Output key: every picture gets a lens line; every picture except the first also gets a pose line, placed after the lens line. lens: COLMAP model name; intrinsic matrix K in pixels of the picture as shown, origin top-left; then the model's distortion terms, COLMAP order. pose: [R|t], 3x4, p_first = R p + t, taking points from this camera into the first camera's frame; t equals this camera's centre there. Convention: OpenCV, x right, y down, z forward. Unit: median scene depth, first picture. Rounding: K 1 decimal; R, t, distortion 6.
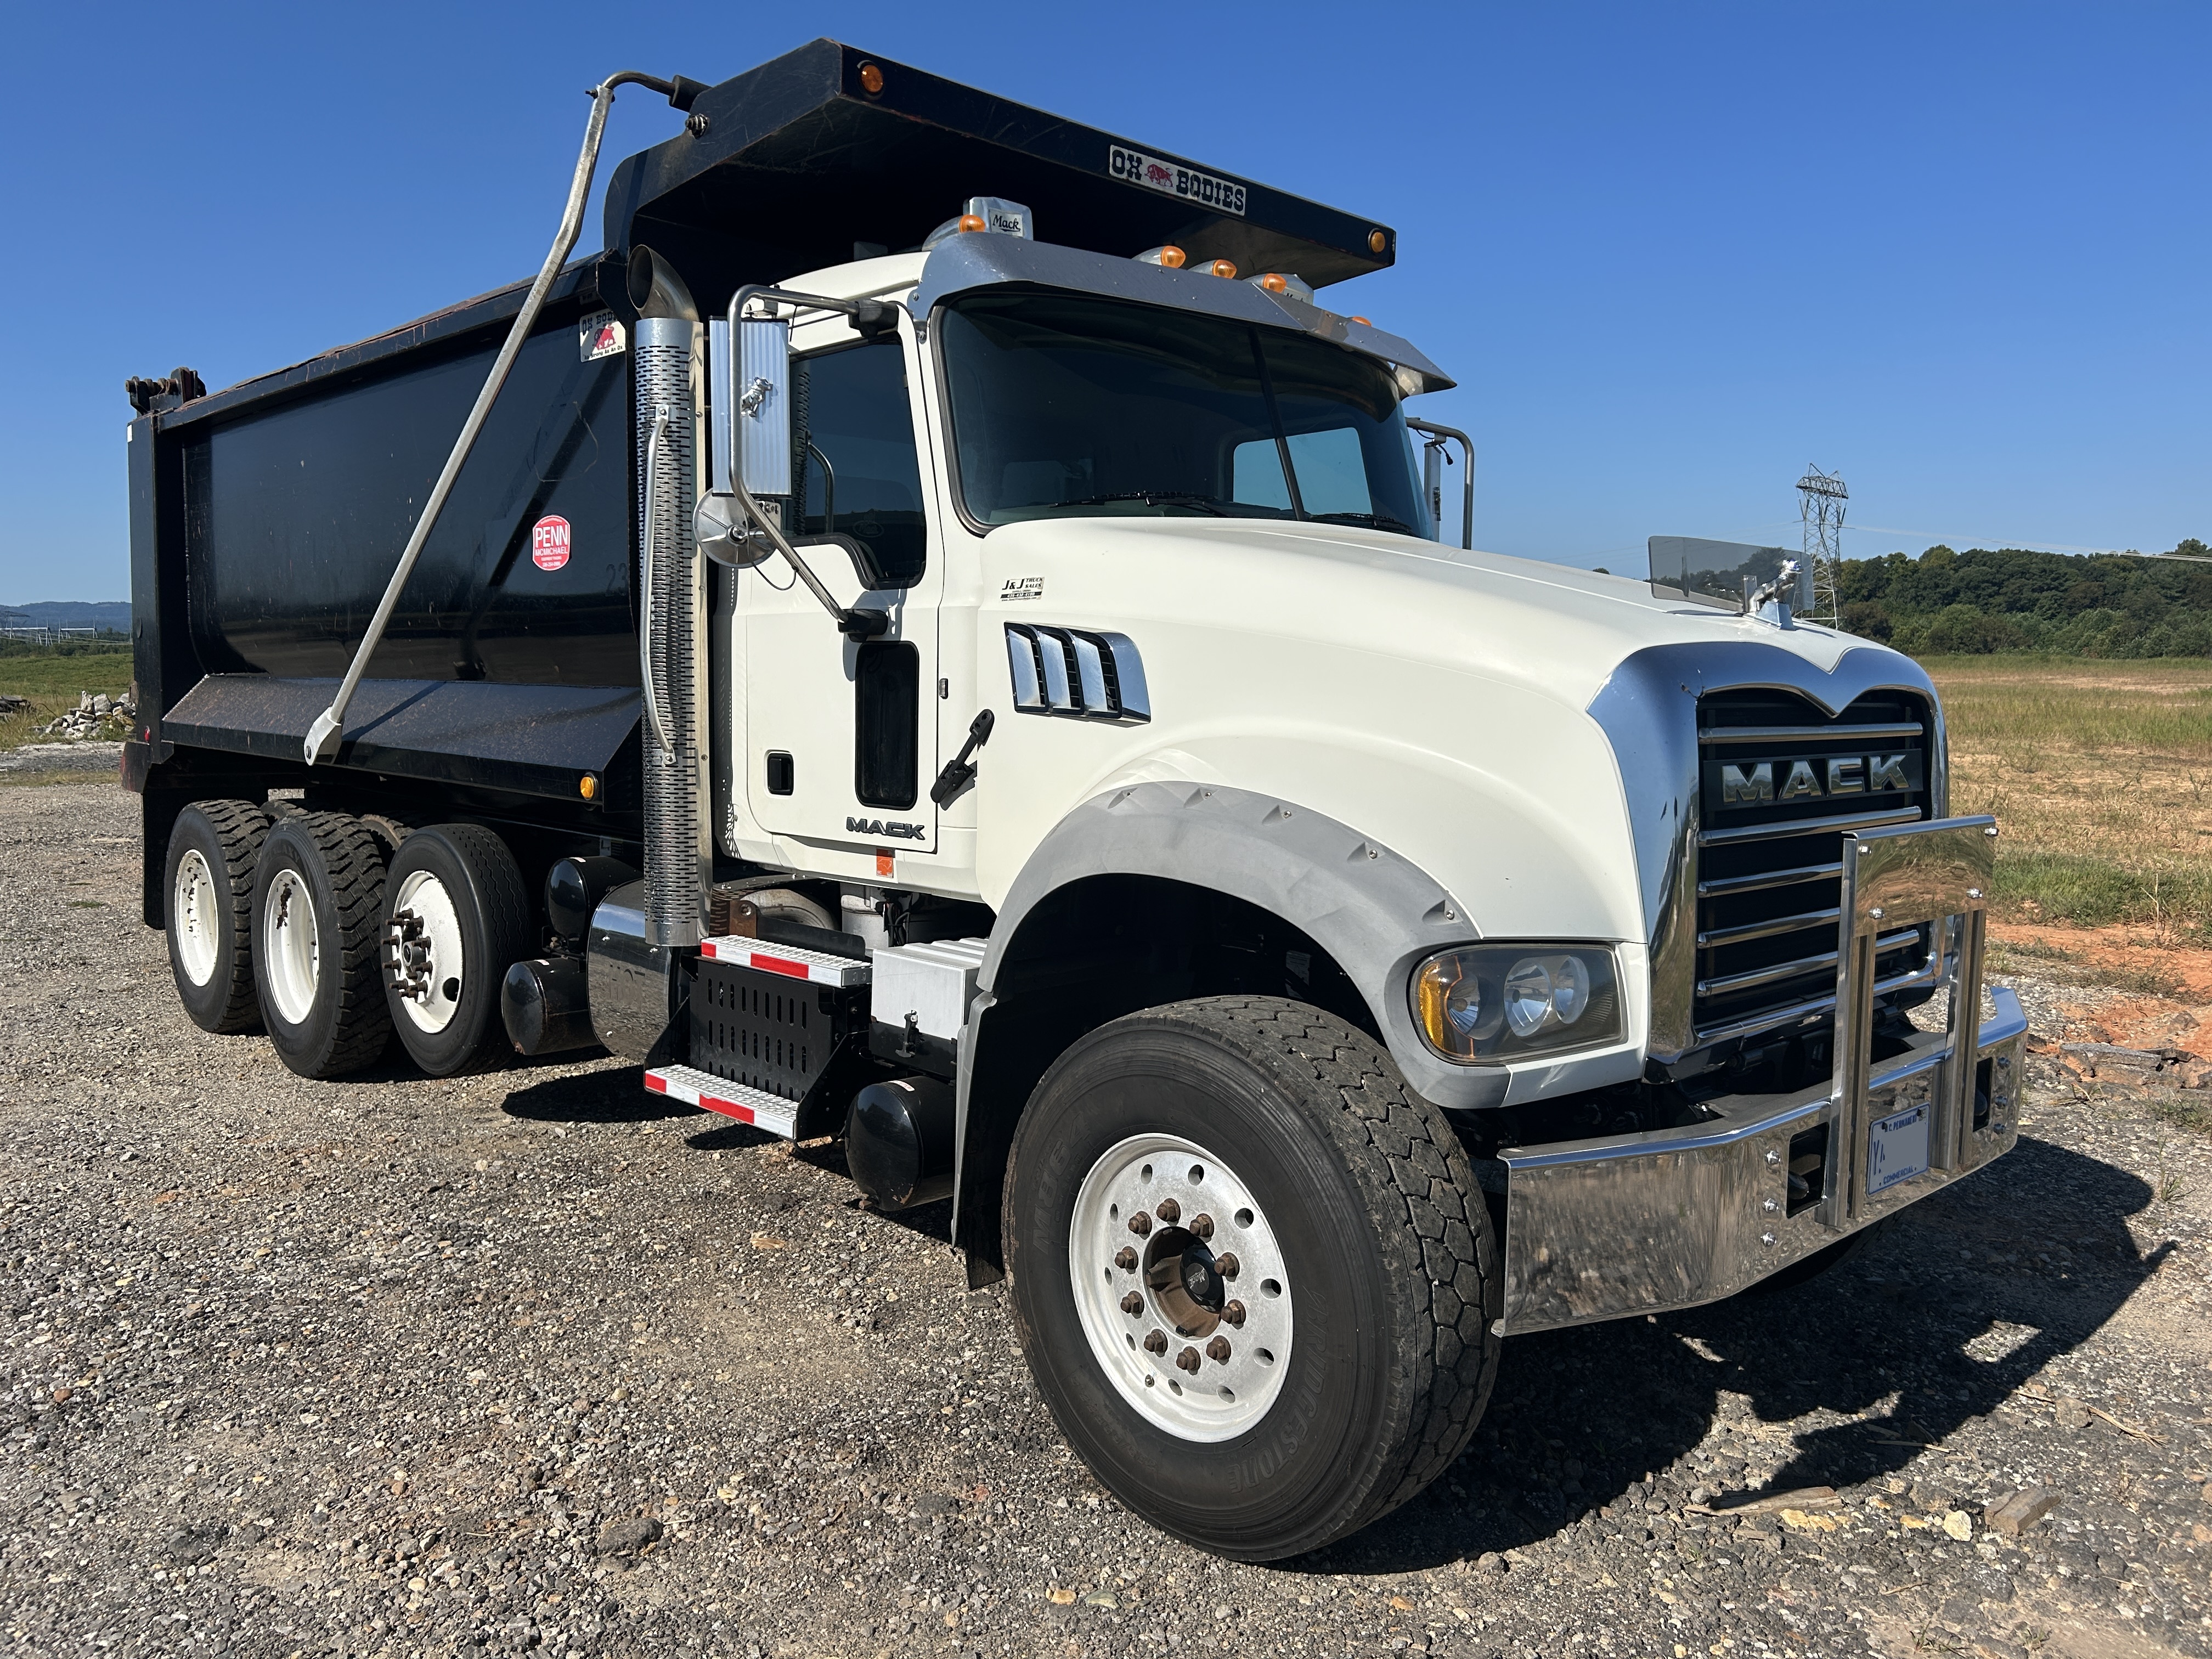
lens RADIAL K [[1654.4, 0, 1106.0], [0, 1654.4, 829.5], [0, 0, 1]] dist [0.068383, -0.104719]
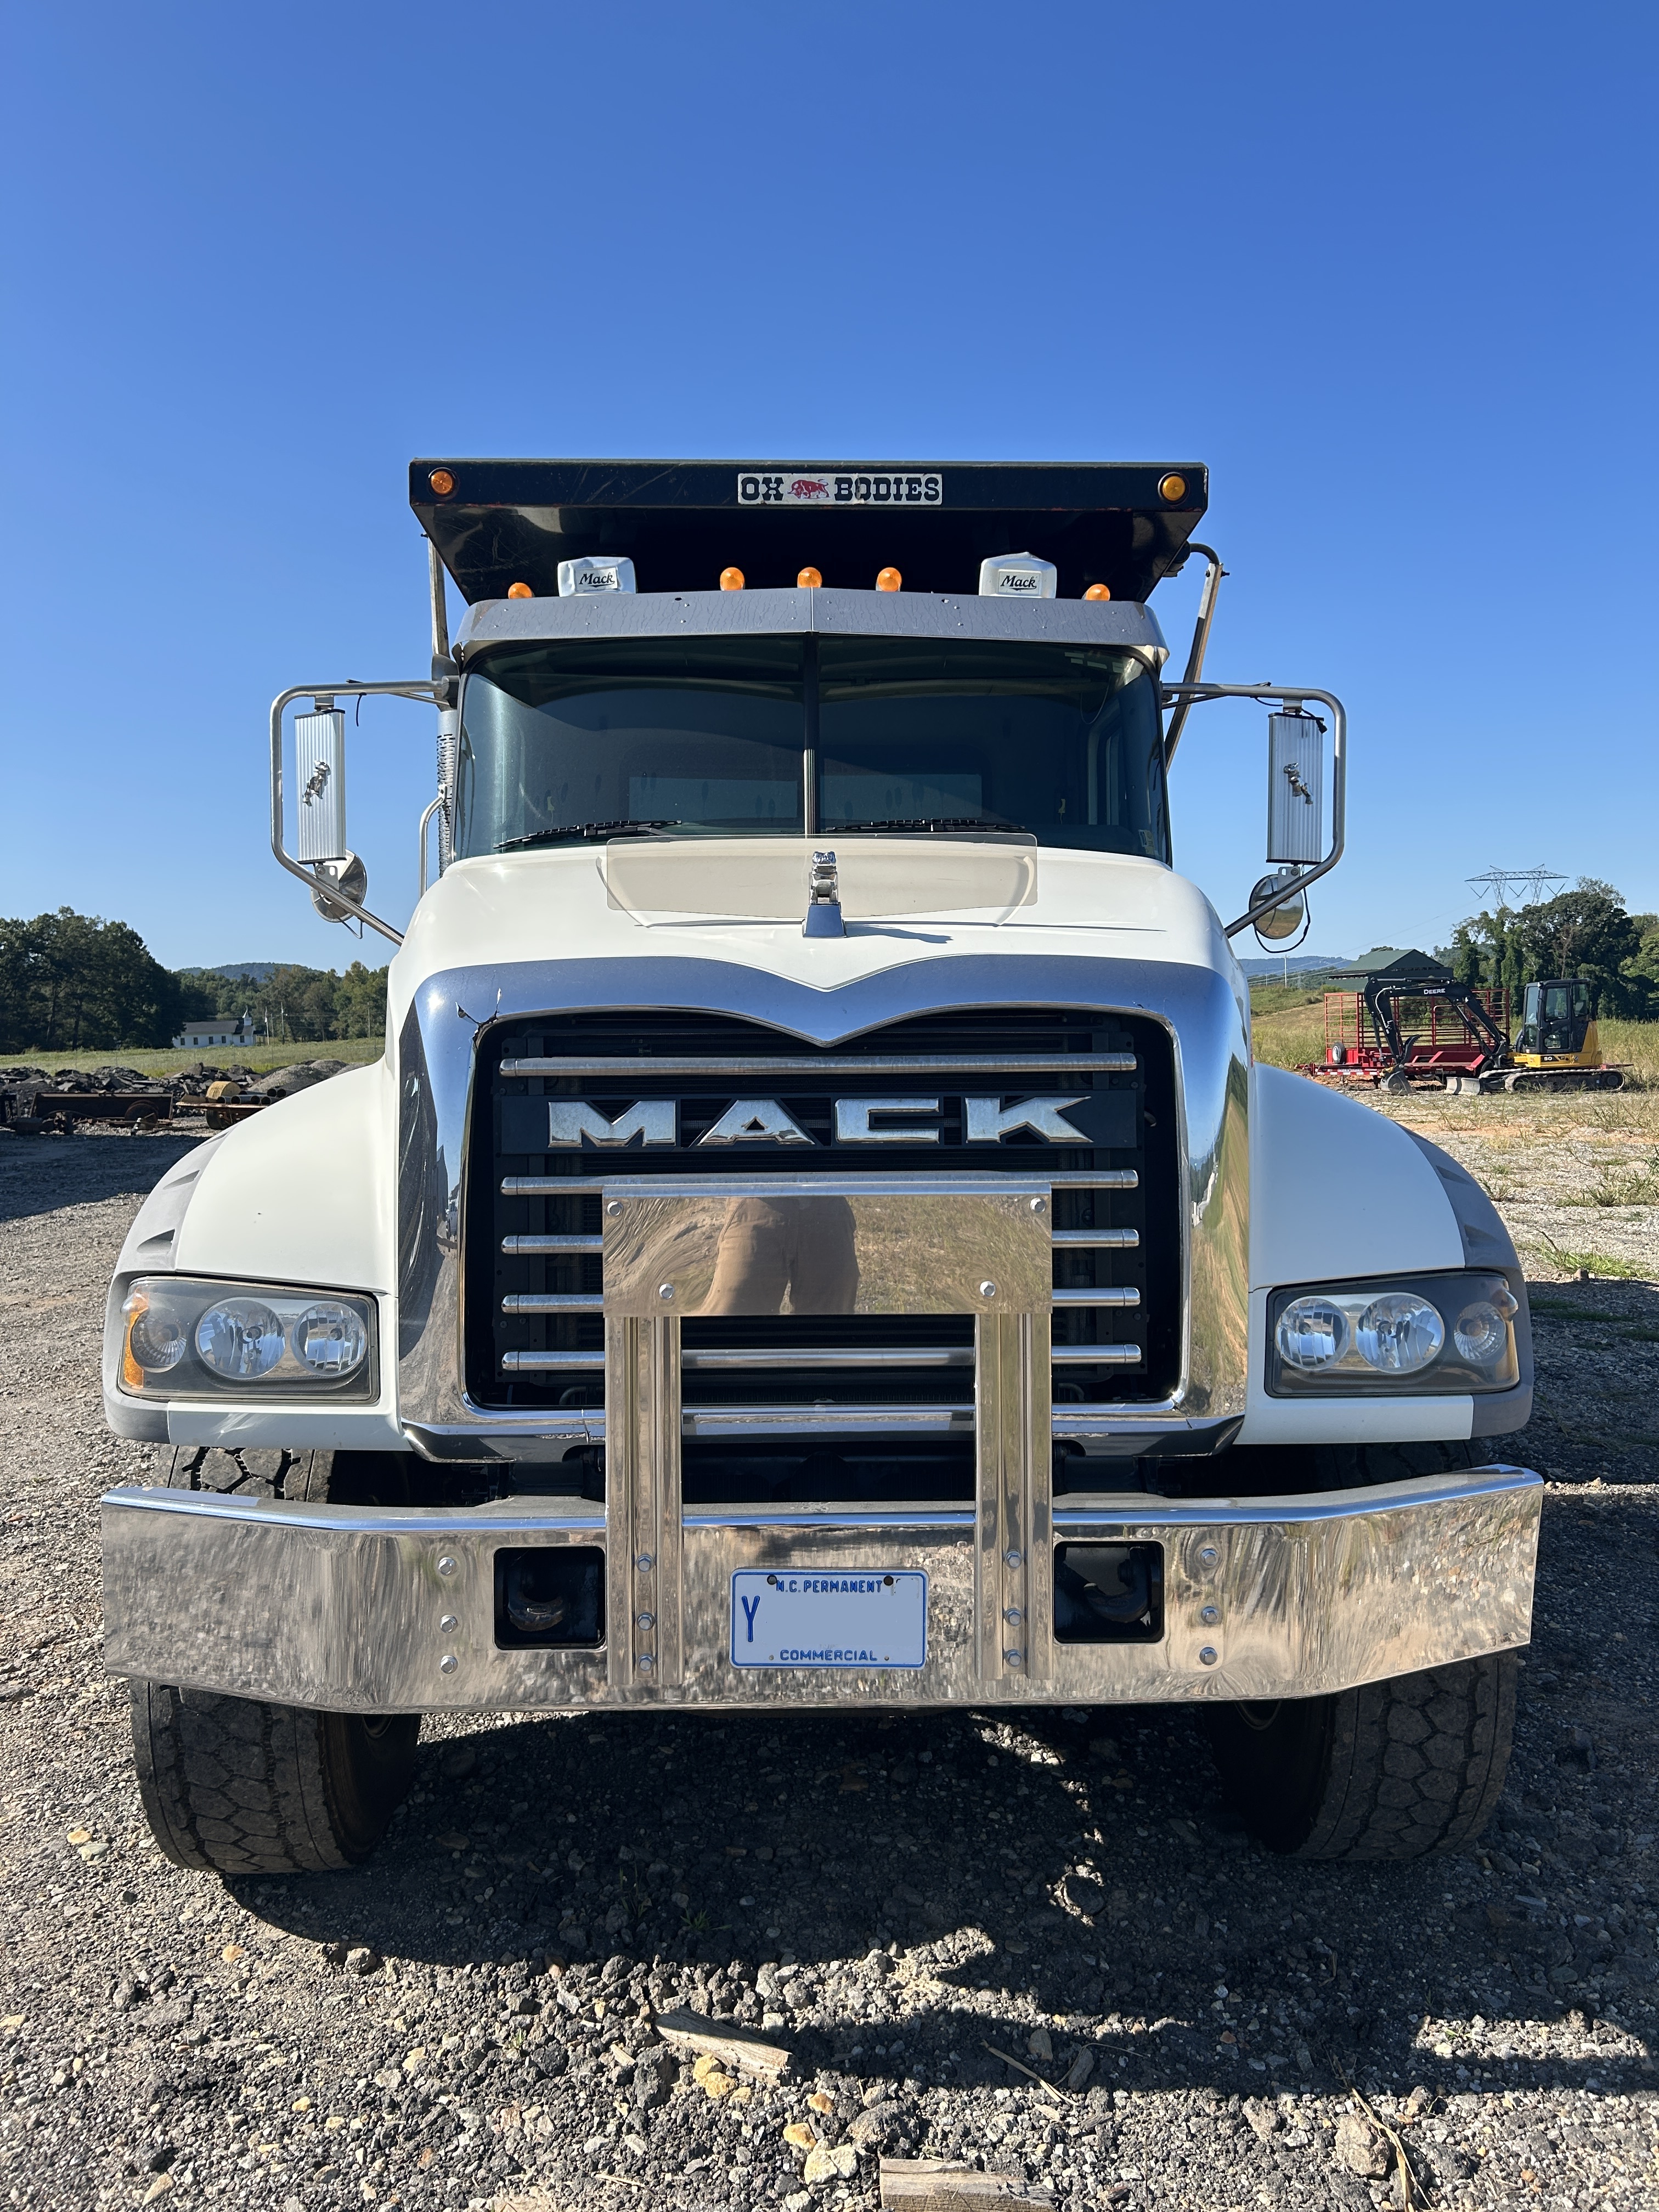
lens RADIAL K [[1654.4, 0, 829.5], [0, 1654.4, 1106.0], [0, 0, 1]] dist [0.068383, -0.104719]
pose [[0.732566, 0.021332, -0.680361, 0.695475], [-0.047852, 0.998650, -0.020212, -0.017478], [0.679012, 0.047363, 0.732598, 0.316262]]
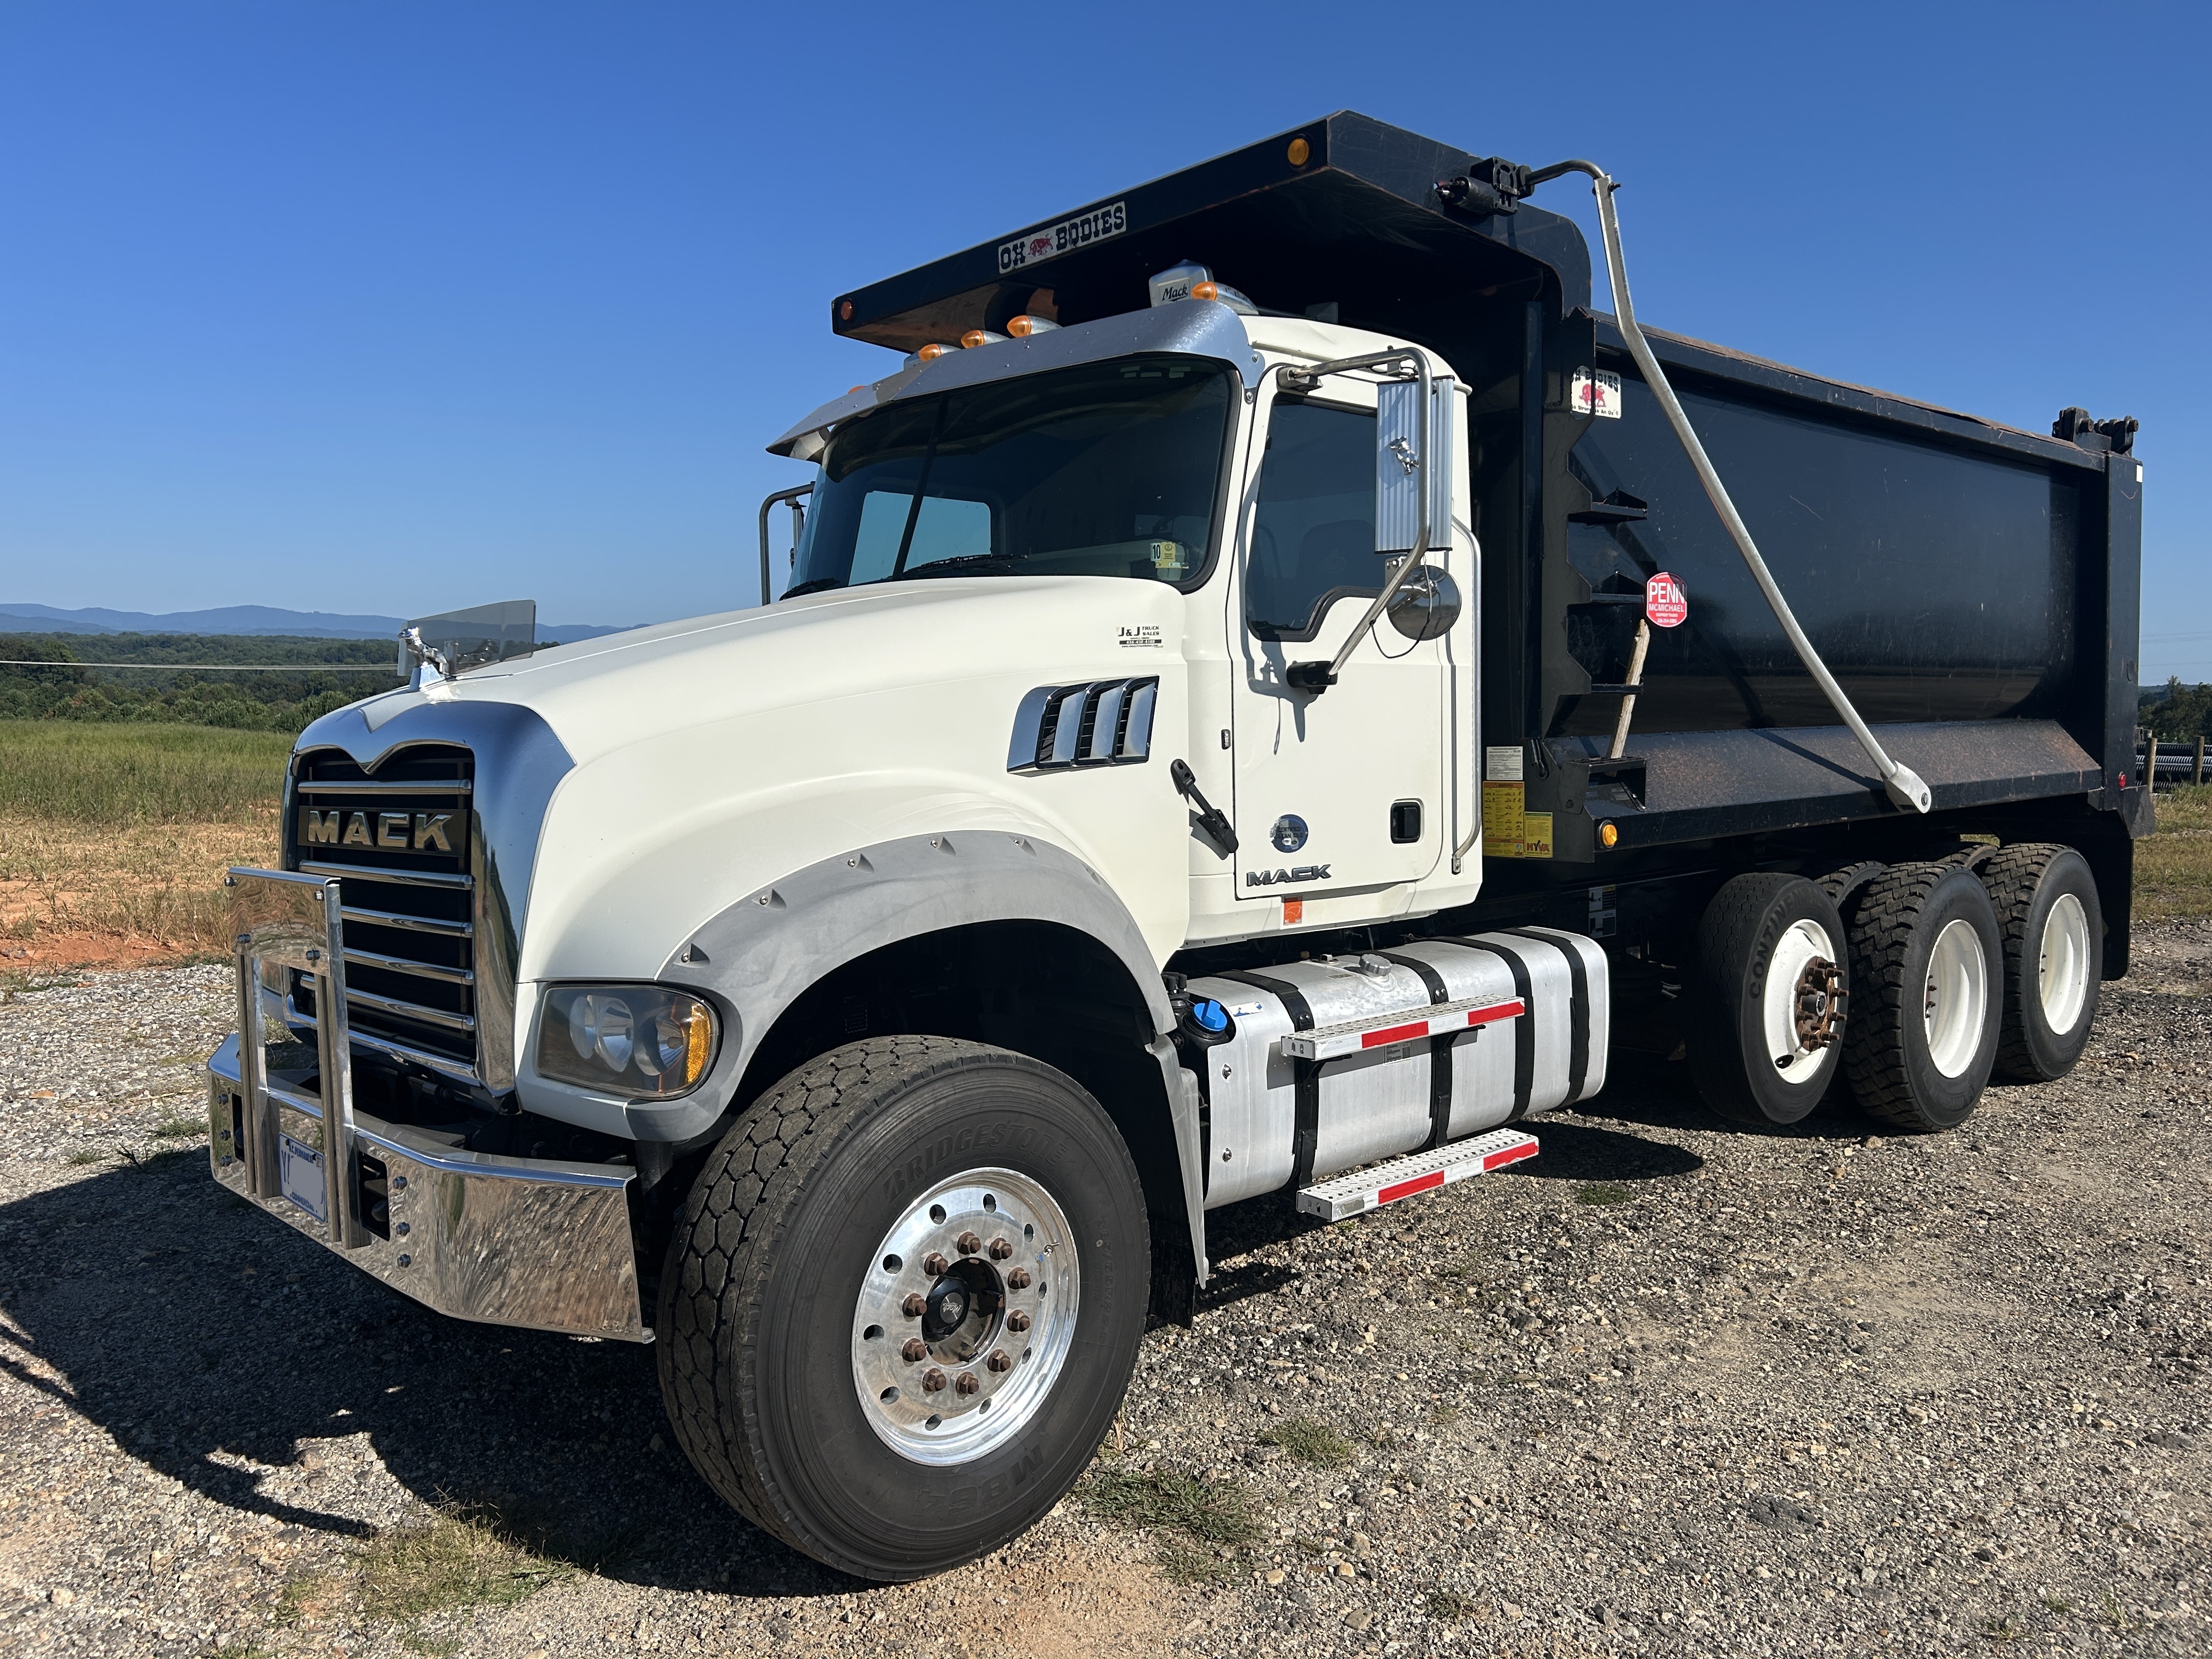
lens RADIAL K [[1679.5, 0, 1106.0], [0, 1679.5, 829.5], [0, 0, 1]] dist [-0.000756, 0.000414]
pose [[-0.011096, 0.039301, -0.999166, 1.076517], [-0.062675, 0.997235, 0.039921, -0.074156], [0.997972, 0.063065, -0.008602, 1.060630]]
